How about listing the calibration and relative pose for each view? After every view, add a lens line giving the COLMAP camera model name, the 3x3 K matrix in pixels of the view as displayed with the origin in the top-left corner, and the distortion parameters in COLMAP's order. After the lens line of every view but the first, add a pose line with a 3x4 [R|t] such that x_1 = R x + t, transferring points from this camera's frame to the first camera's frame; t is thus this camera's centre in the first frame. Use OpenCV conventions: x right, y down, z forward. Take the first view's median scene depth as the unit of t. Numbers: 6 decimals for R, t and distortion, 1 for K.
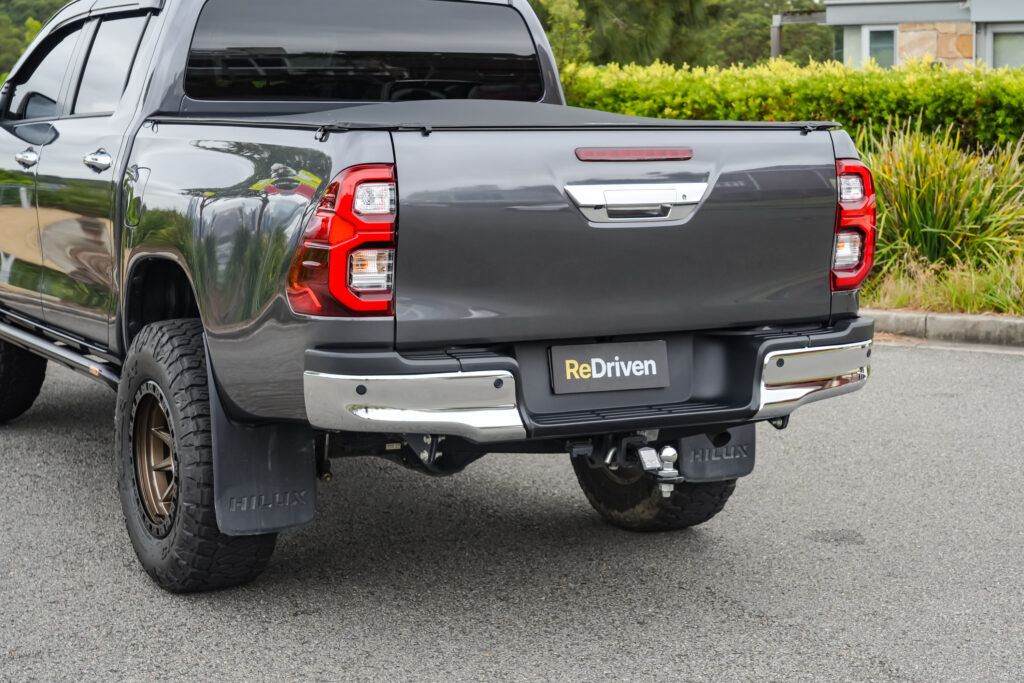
lens RADIAL K [[1816.2, 0, 512.0], [0, 1816.2, 341.5], [0, 0, 1]] dist [0.025681, 0.061169]
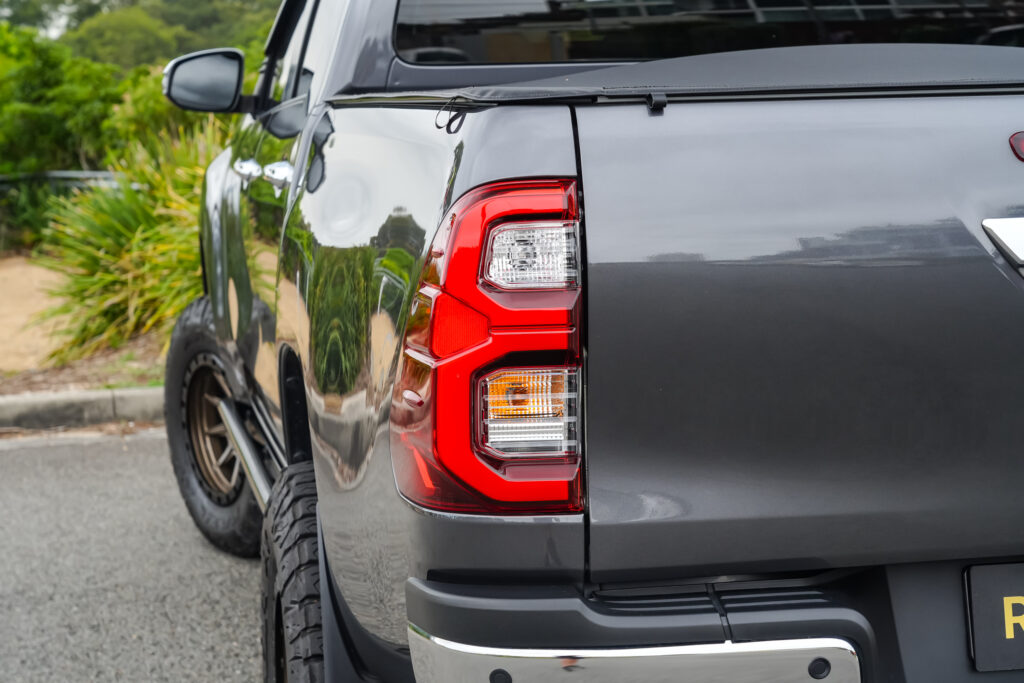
lens RADIAL K [[2116.3, 0, 512.0], [0, 2116.3, 341.5], [0, 0, 1]] dist [-0.200076, 0.148815]
pose [[0.948372, 0.008187, -0.317054, 0.077959], [-0.011194, 0.999908, -0.007665, -0.048618], [0.316962, 0.010819, 0.948377, 0.456779]]
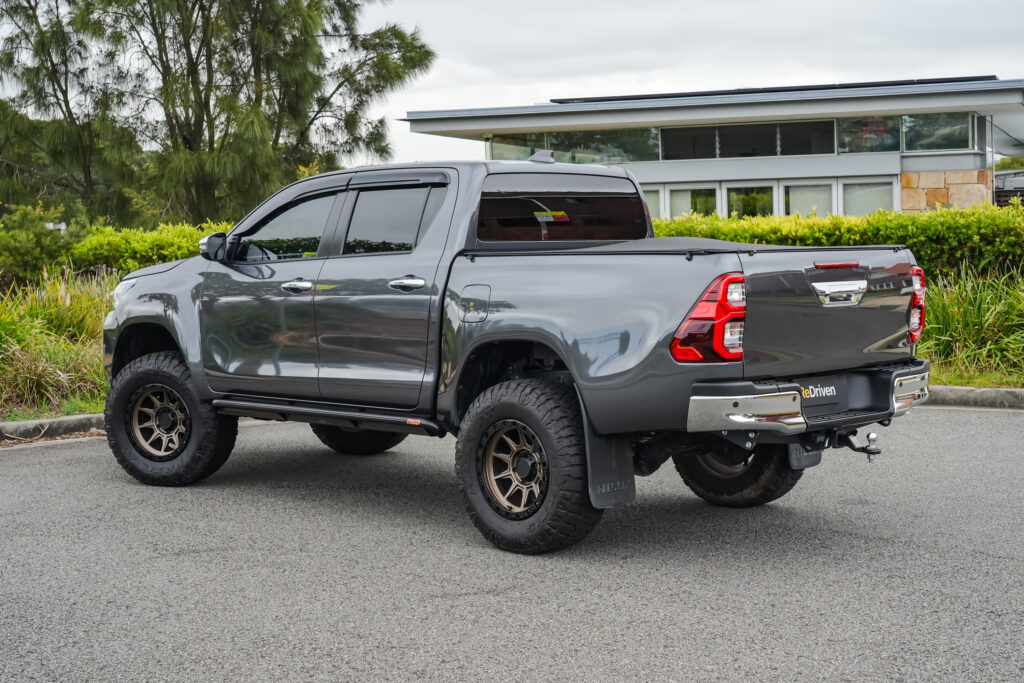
lens RADIAL K [[1517.2, 0, 512.0], [0, 1517.2, 341.5], [0, 0, 1]] dist [0.014597, 0.012902]
pose [[0.958318, -0.037894, 0.283181, -0.620413], [0.057916, 0.996353, -0.062666, 0.040815], [-0.279773, 0.076454, 0.957017, -0.276510]]
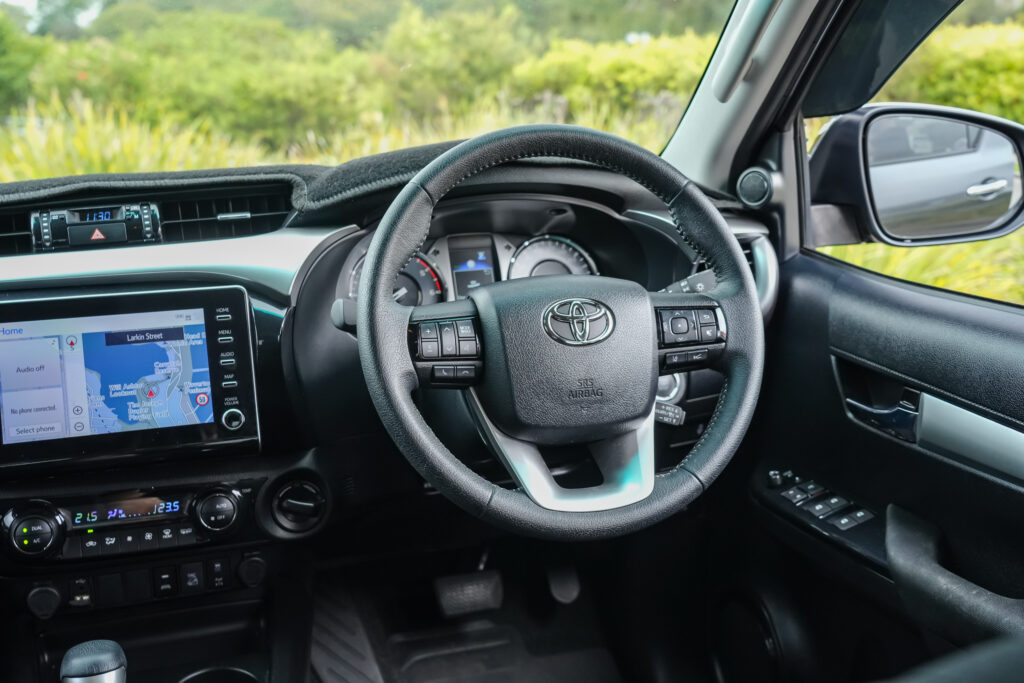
lens RADIAL K [[1127.2, 0, 512.0], [0, 1127.2, 341.5], [0, 0, 1]] dist [0.046153, -0.013810]
pose [[0.981370, 0.035068, -0.188898, -0.159184], [-0.013506, 0.993361, 0.114248, -0.218235], [0.191650, -0.109568, 0.975328, 1.430453]]
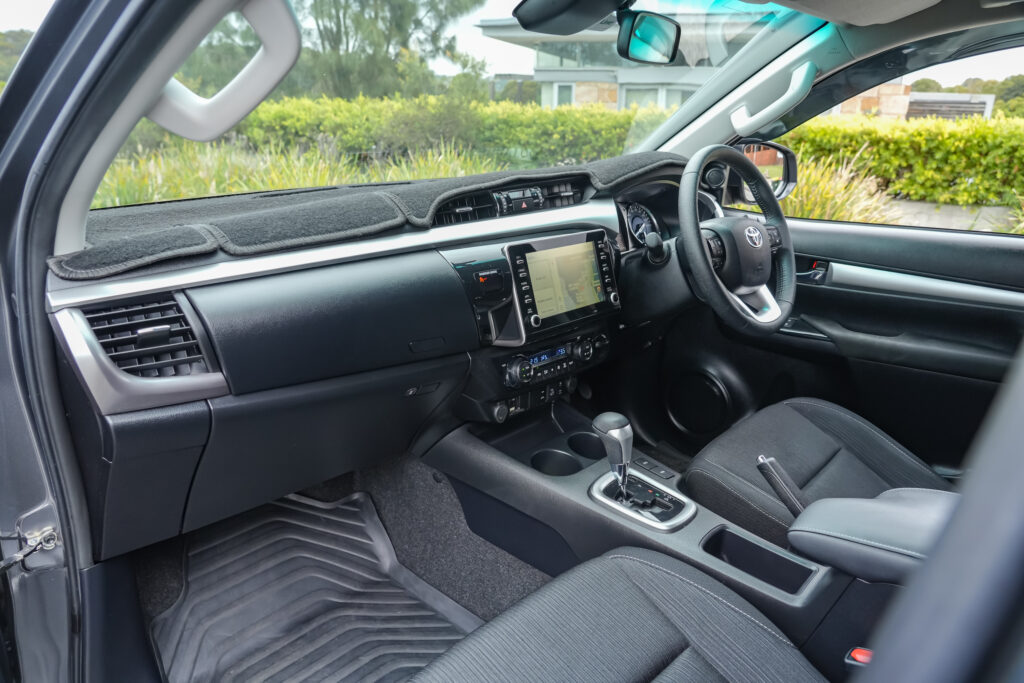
lens RADIAL K [[682.0, 0, 512.0], [0, 682.0, 341.5], [0, 0, 1]] dist [-0.023997, 0.004504]
pose [[0.954876, -0.073400, 0.287792, -0.356735], [0.017560, 0.981238, 0.191998, -0.211569], [-0.296485, -0.178281, 0.938250, 1.401691]]
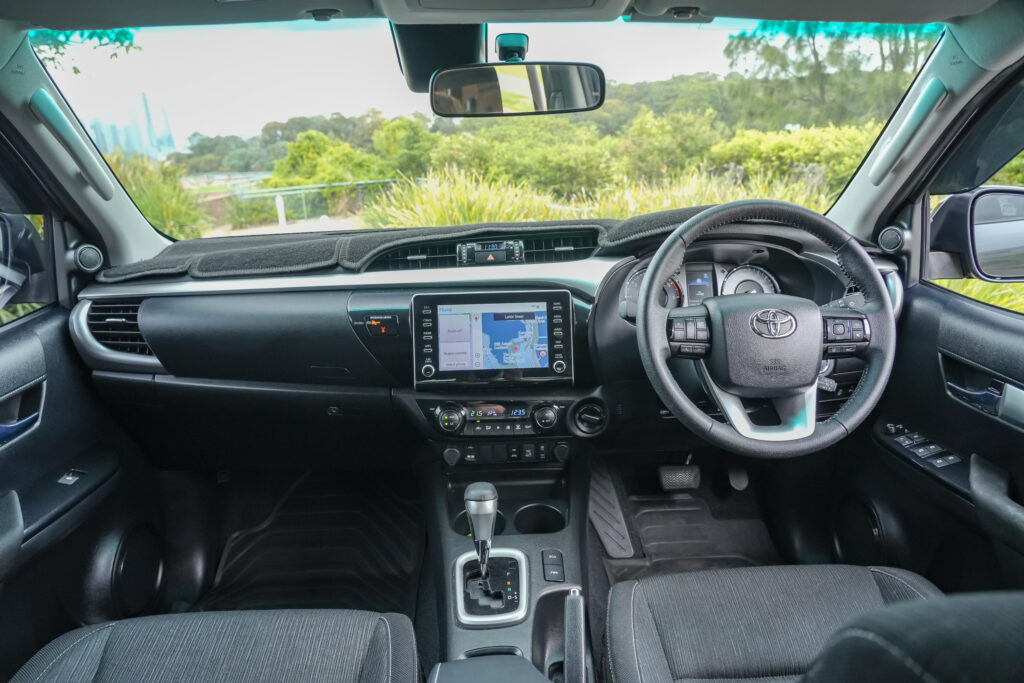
lens RADIAL K [[682.0, 0, 512.0], [0, 682.0, 341.5], [0, 0, 1]] dist [-0.023997, 0.004504]
pose [[0.895556, 0.109764, -0.431198, -0.168473], [-0.041783, 0.985558, 0.164100, -0.222981], [0.442983, -0.128944, 0.887209, 1.421473]]
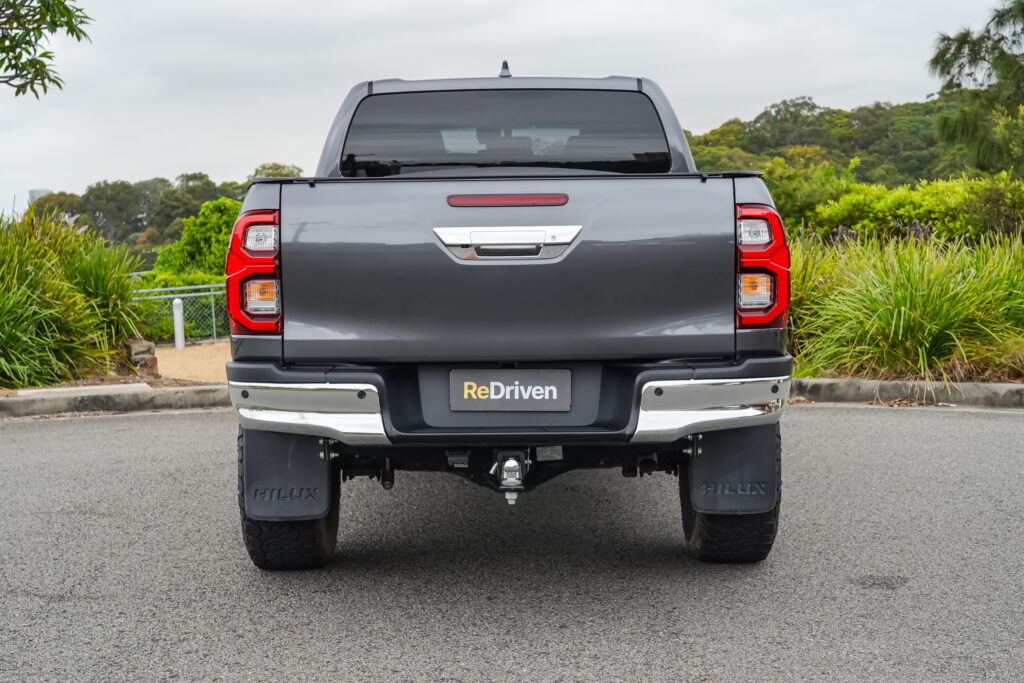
lens RADIAL K [[1546.1, 0, 512.0], [0, 1546.1, 341.5], [0, 0, 1]] dist [0.102882, 0.016380]
pose [[0.878794, 0.013858, -0.477000, 0.518879], [-0.043859, 0.997693, -0.051818, 0.033915], [0.475182, 0.066458, 0.877374, 0.154470]]
